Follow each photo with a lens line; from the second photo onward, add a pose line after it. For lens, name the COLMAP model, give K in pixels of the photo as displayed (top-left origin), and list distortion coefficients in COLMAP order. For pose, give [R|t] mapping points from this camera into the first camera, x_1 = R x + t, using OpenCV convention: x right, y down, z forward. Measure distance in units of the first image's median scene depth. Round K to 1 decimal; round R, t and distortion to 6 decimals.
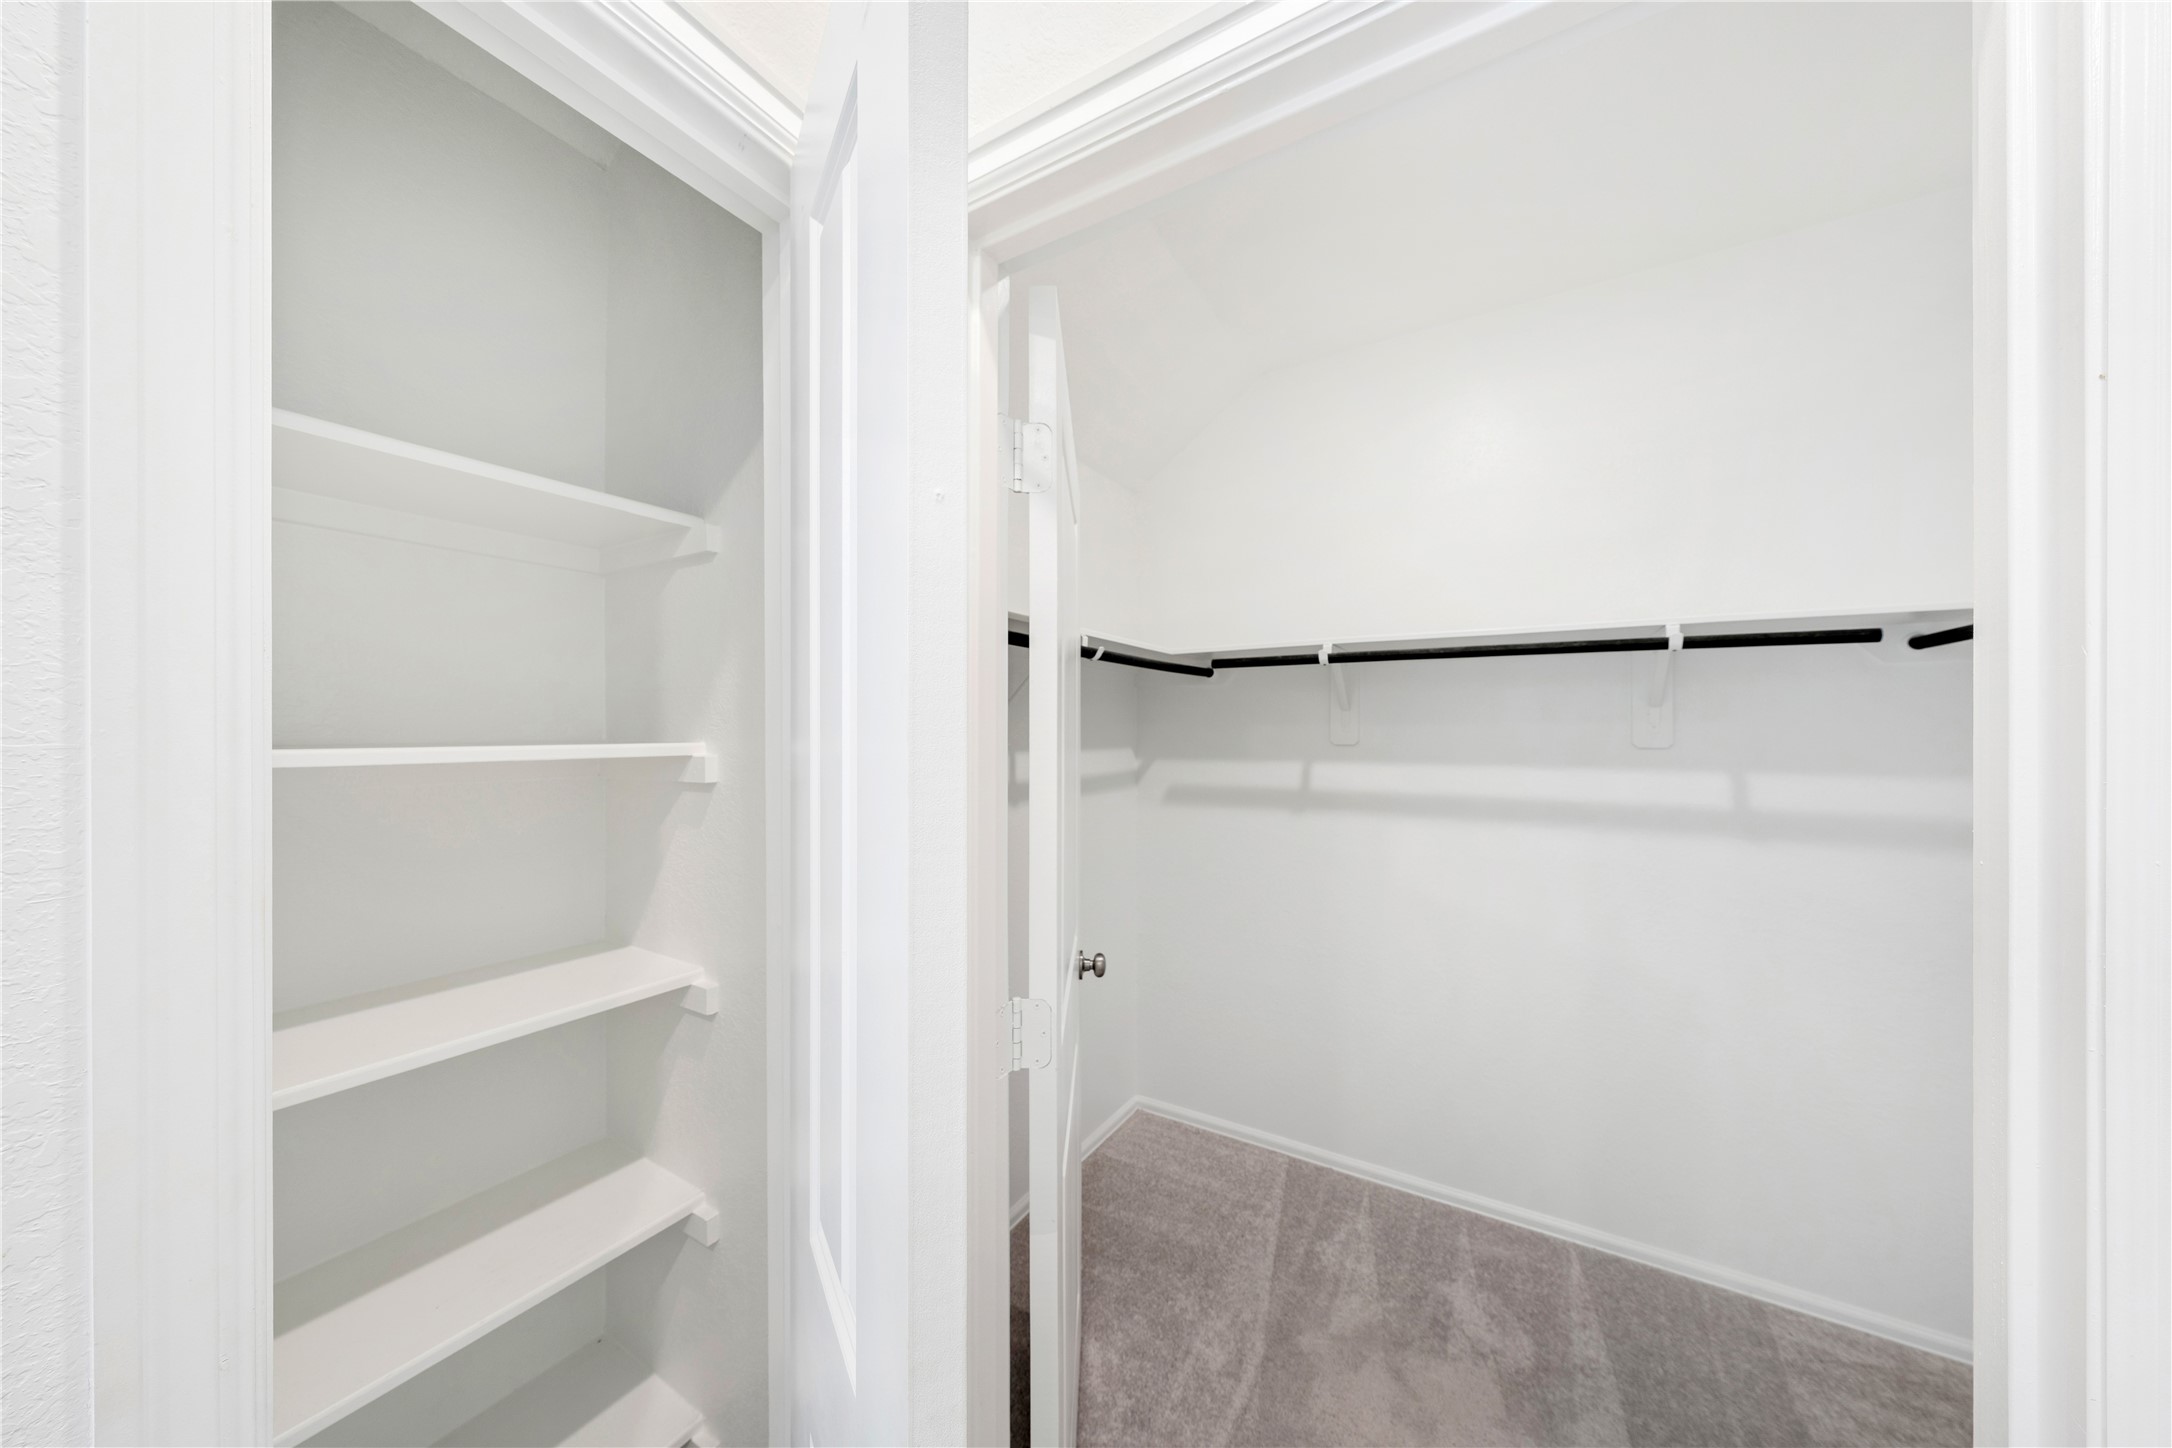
lens RADIAL K [[742.3, 0, 1067.8], [0, 742.3, 729.5], [0, 0, 1]] dist [-0.000274, 0.000088]
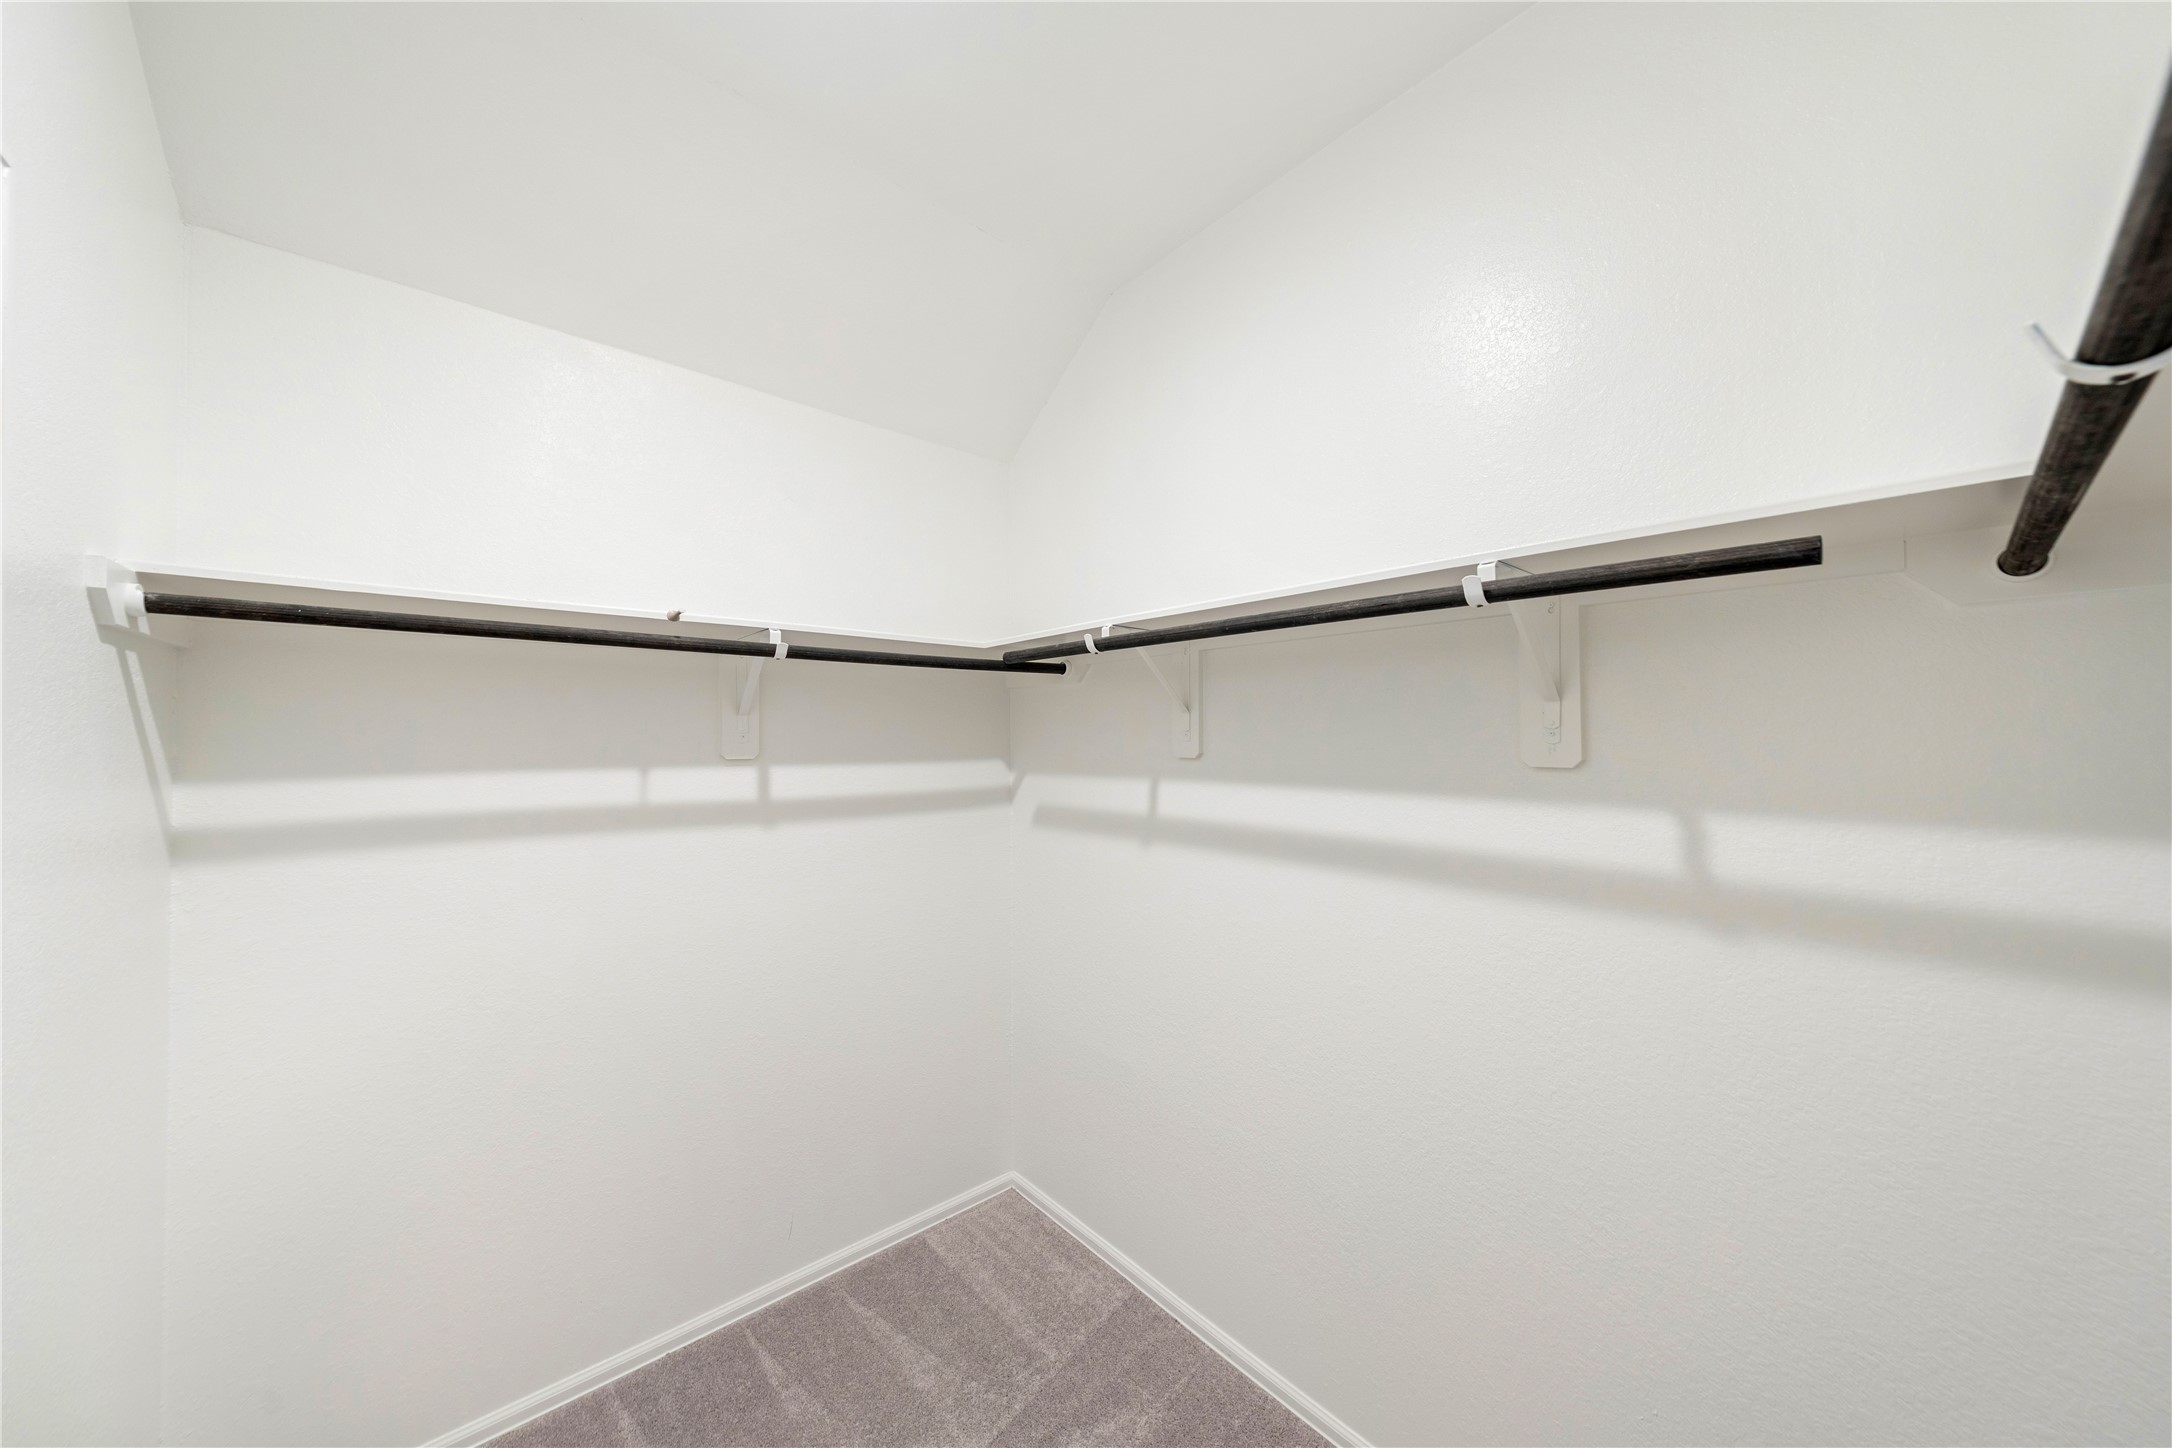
lens RADIAL K [[742.3, 0, 1091.8], [0, 742.3, 722.7], [0, 0, 1]] dist [-0.000274, 0.000088]
pose [[0.954274, -0.006525, -0.298862, 0.515798], [0.001130, 0.999833, -0.018223, -0.002390], [0.298931, 0.017052, 0.954122, 0.252239]]
